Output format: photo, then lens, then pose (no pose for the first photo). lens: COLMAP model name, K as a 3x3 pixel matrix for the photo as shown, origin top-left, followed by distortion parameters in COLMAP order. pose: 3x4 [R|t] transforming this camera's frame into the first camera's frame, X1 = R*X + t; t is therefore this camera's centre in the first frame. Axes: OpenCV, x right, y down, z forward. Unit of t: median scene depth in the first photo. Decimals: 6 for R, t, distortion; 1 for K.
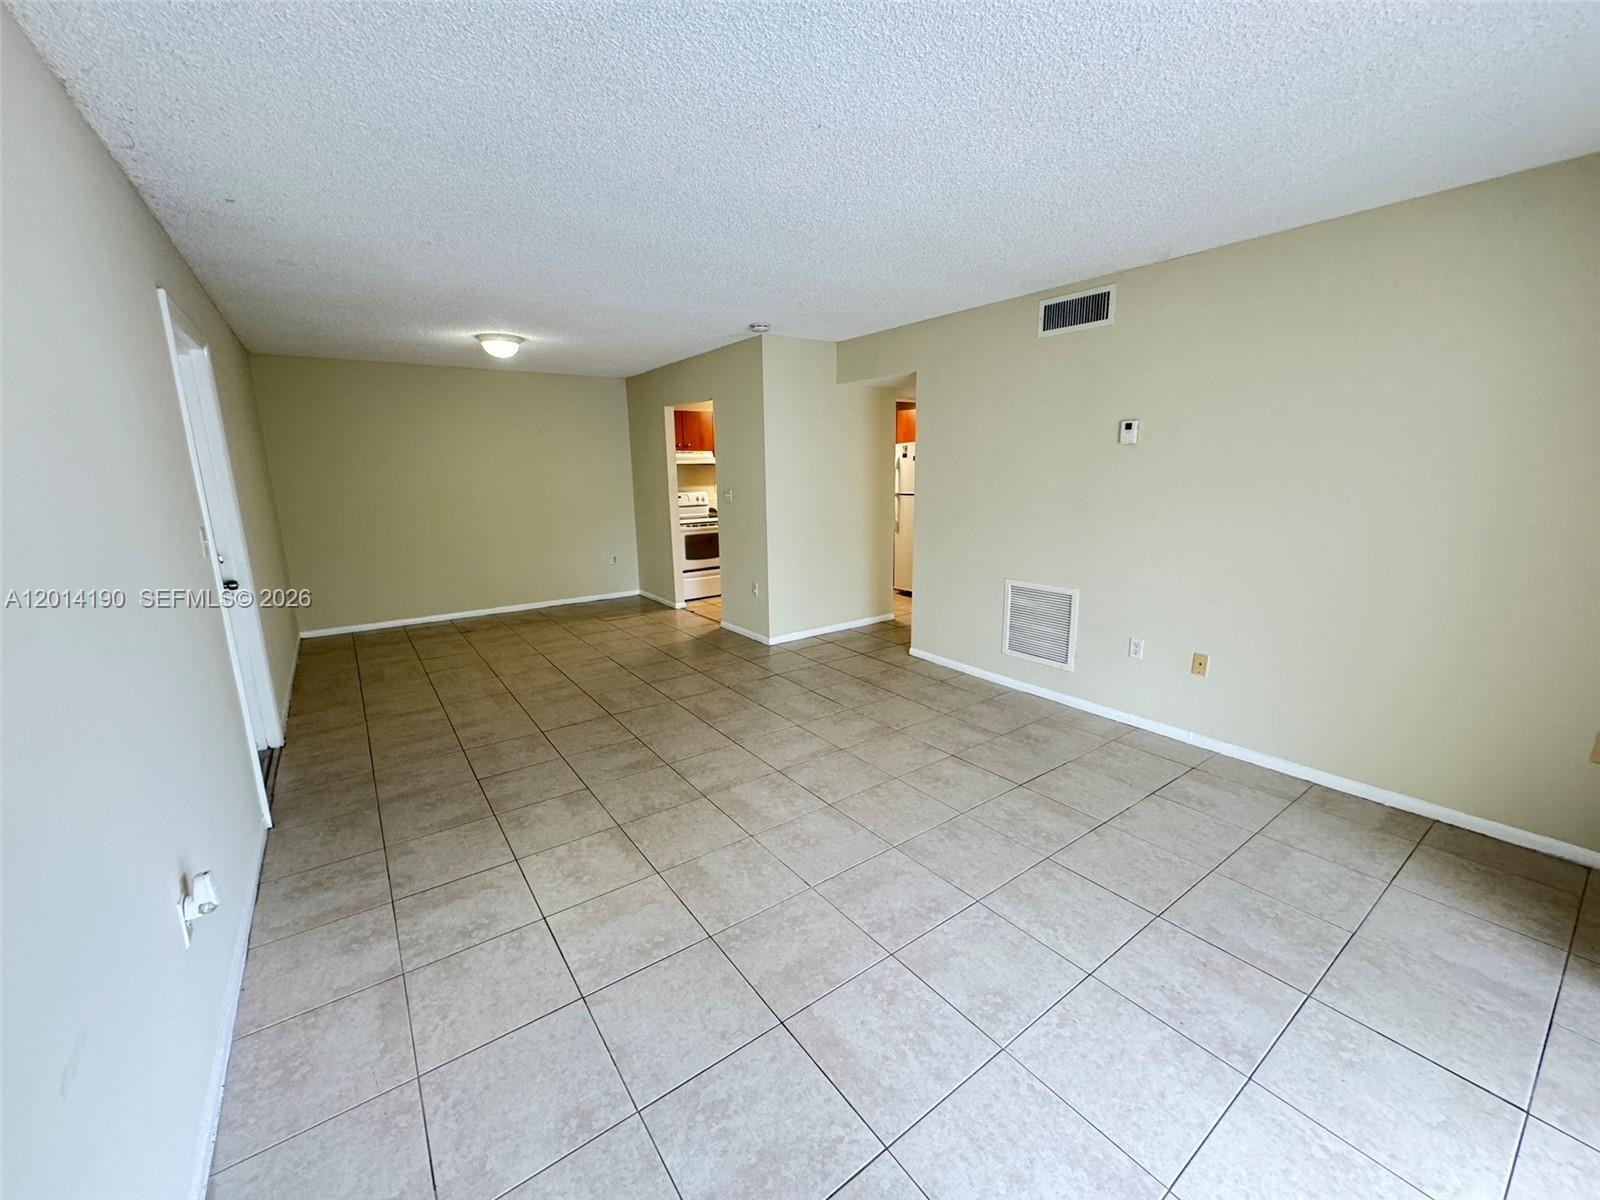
lens RADIAL K [[638.7, 0, 799.5], [0, 638.7, 596.1], [0, 0, 1]] dist [-0.002045, -0.000476]
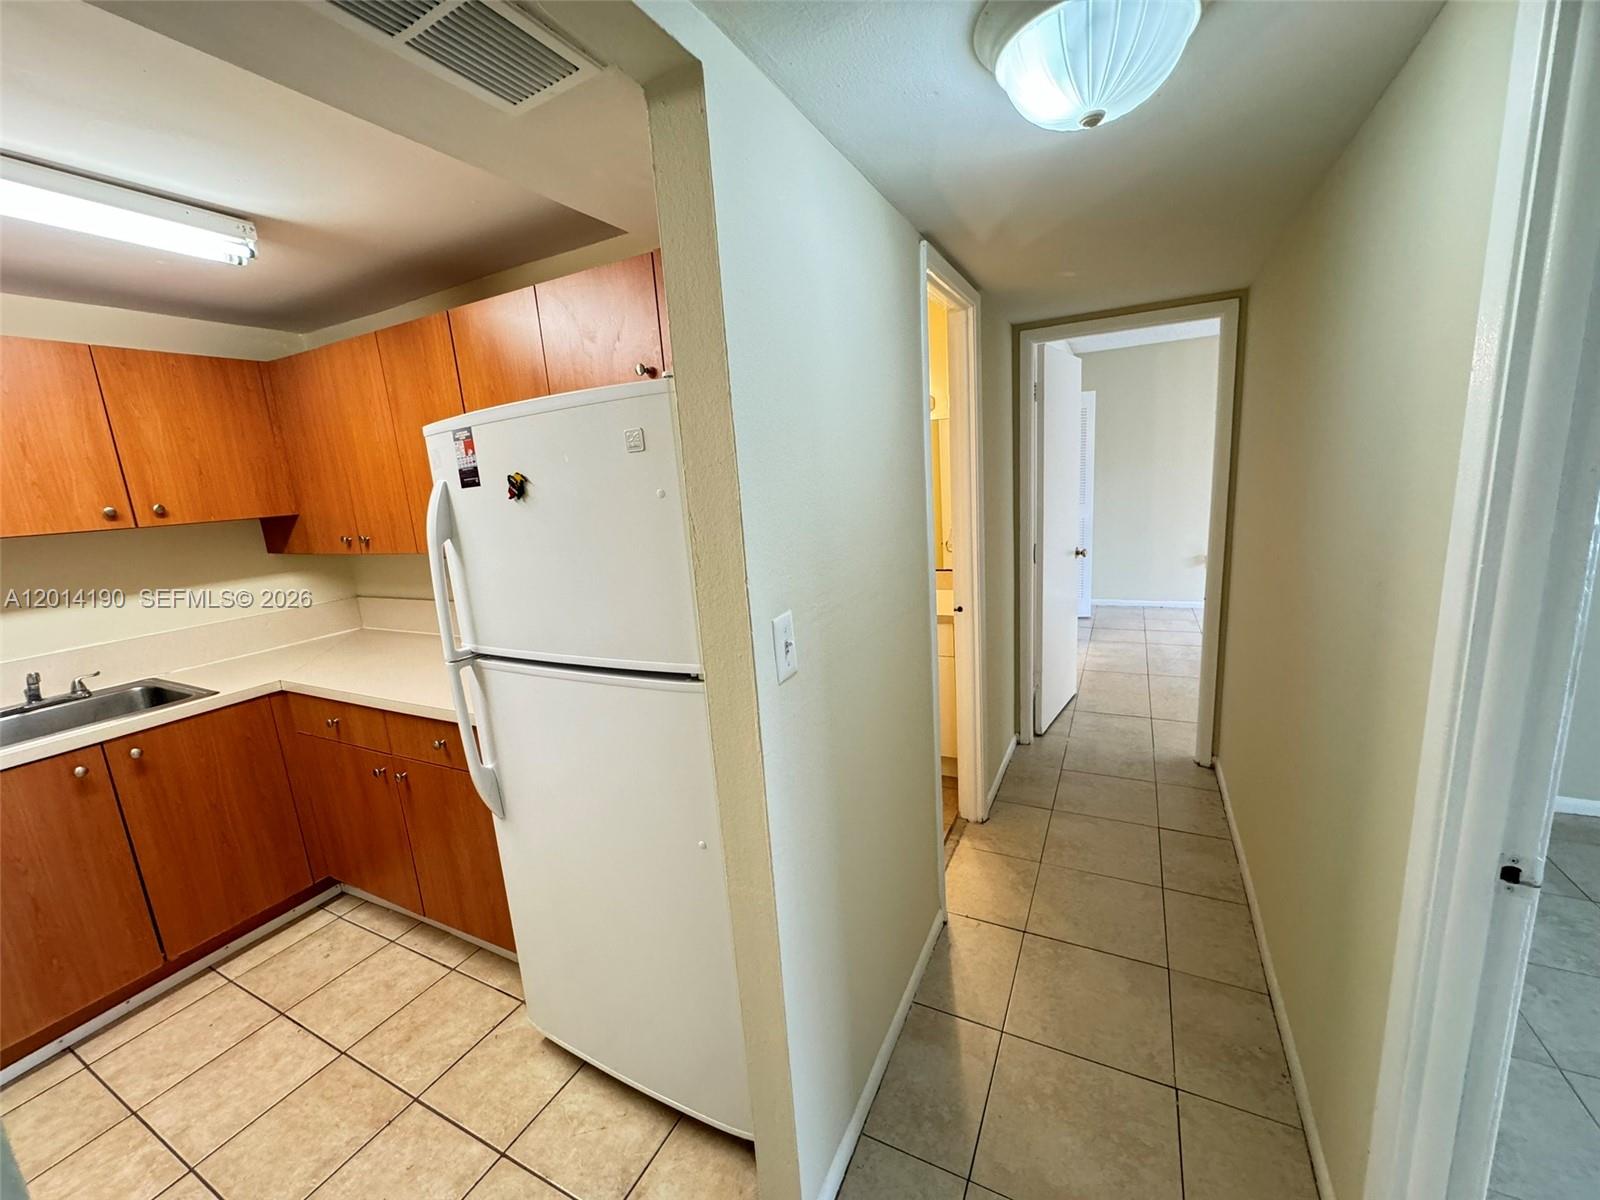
lens RADIAL K [[638.7, 0, 799.5], [0, 638.7, 596.1], [0, 0, 1]] dist [-0.002045, -0.000476]
pose [[0.888886, -0.134020, 0.438088, 0.237520], [0.147569, 0.989047, 0.003151, -0.242489], [-0.433712, 0.061847, 0.898927, 1.119483]]
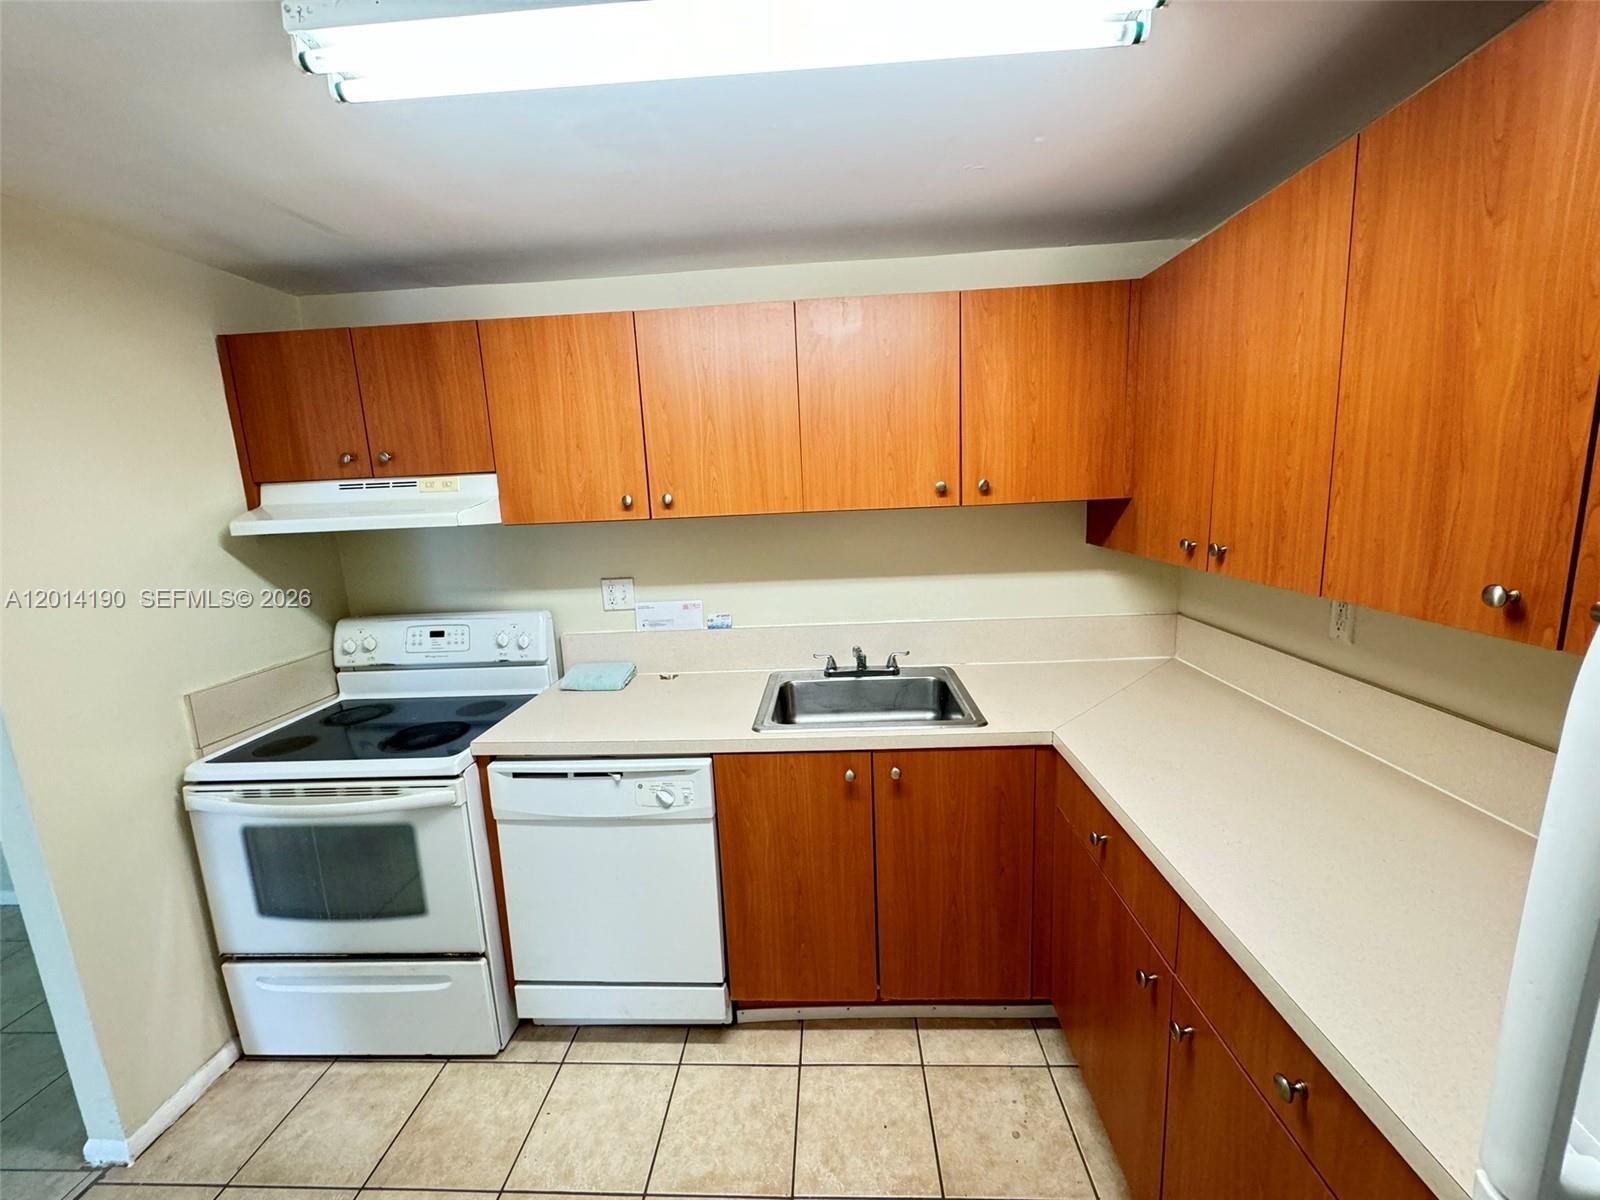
lens RADIAL K [[634.2, 0, 800.2], [0, 634.2, 595.4], [0, 0, 1]] dist [-0.007659, -0.000049]
pose [[0.781411, 0.082199, -0.618580, 0.191097], [-0.091613, 0.995657, 0.016576, -0.301280], [0.617255, 0.043717, 0.785547, 1.364100]]
